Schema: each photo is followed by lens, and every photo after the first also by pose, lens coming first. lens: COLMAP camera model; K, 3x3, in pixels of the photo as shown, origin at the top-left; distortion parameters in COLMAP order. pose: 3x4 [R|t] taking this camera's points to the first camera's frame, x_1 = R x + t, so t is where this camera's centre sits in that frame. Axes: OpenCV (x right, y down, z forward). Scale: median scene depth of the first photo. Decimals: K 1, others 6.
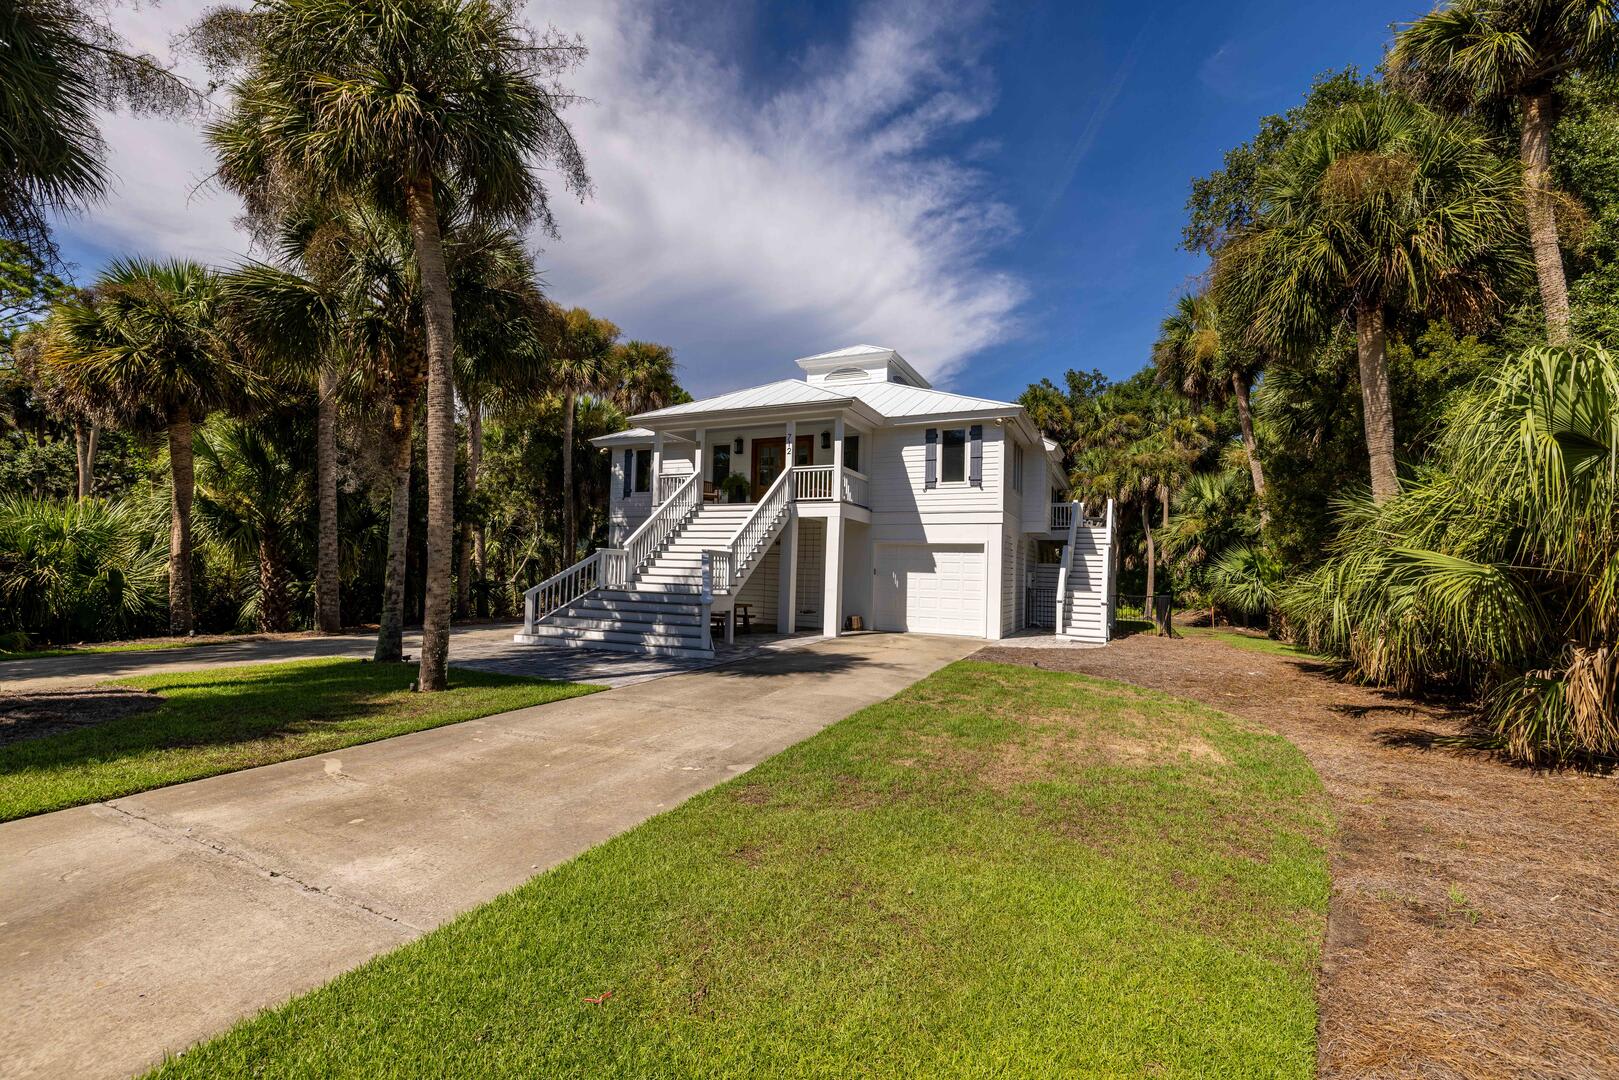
lens RADIAL K [[683.4, 0, 809.5], [0, 683.4, 540.0], [0, 0, 1]] dist [0.001209, 0.000072]
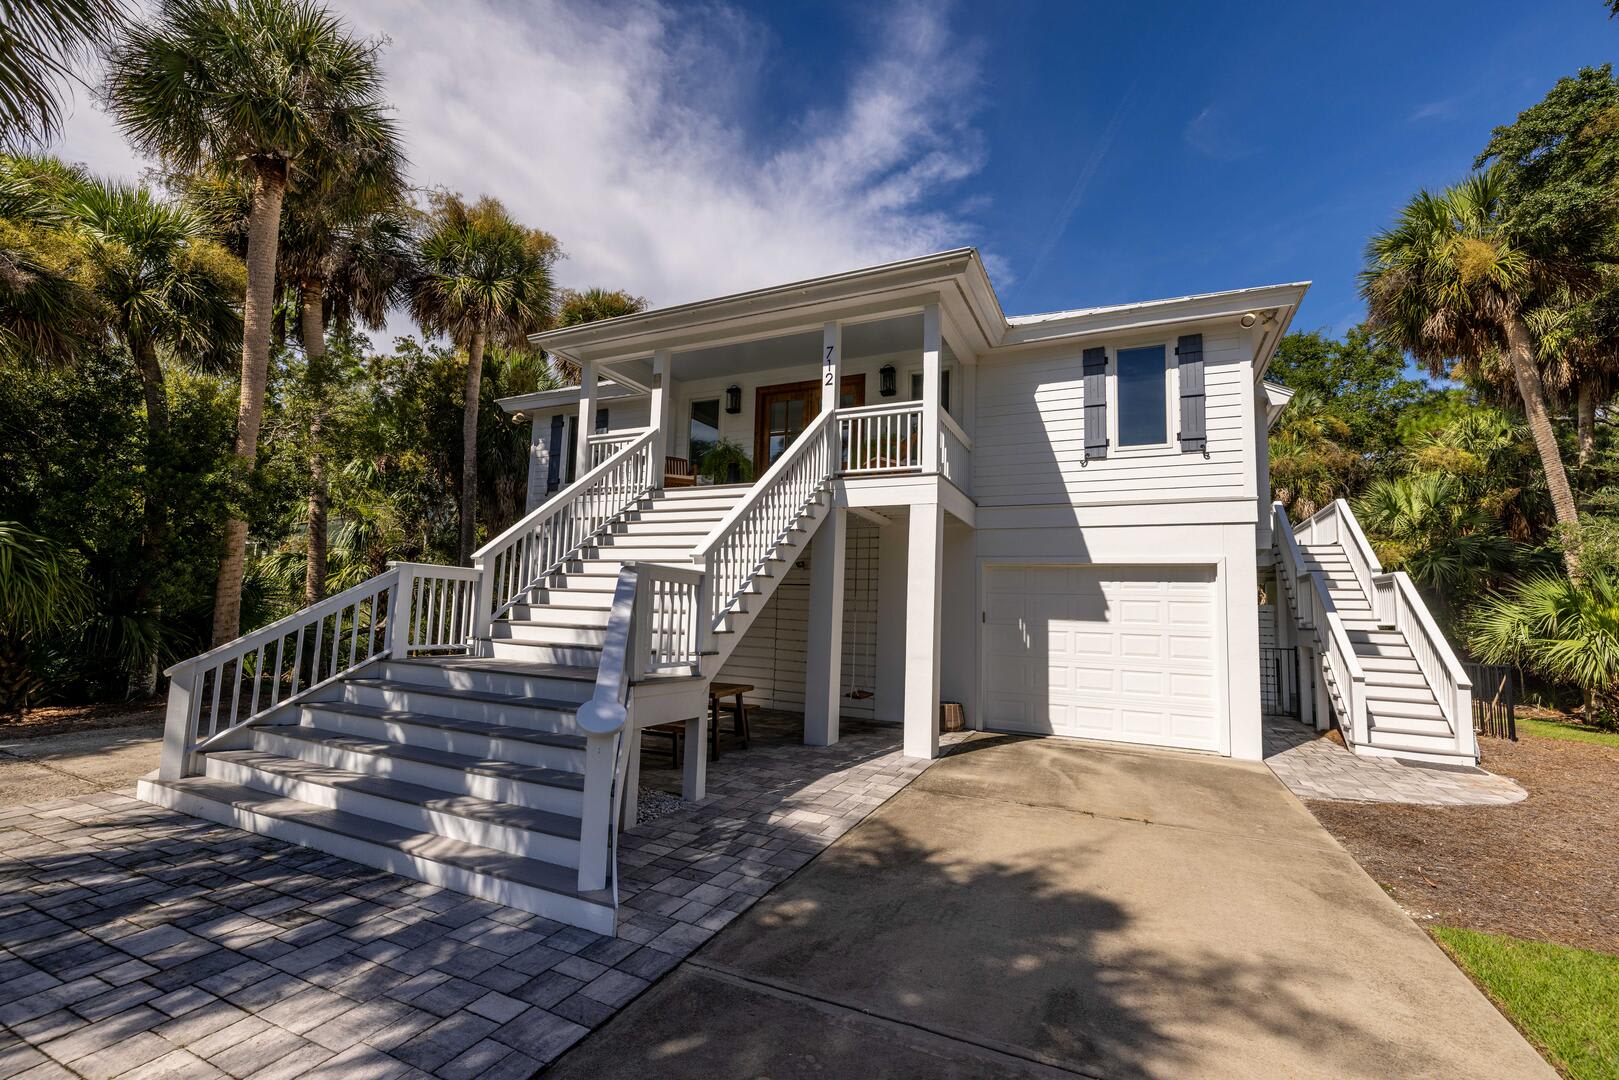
lens RADIAL K [[687.6, 0, 809.5], [0, 687.6, 540.0], [0, 0, 1]] dist [0.001443, 0.000107]
pose [[0.999967, 0.006020, -0.005425, -0.039670], [-0.006308, 0.998481, -0.054728, 0.017002], [0.005087, 0.054760, 0.998487, 0.480796]]
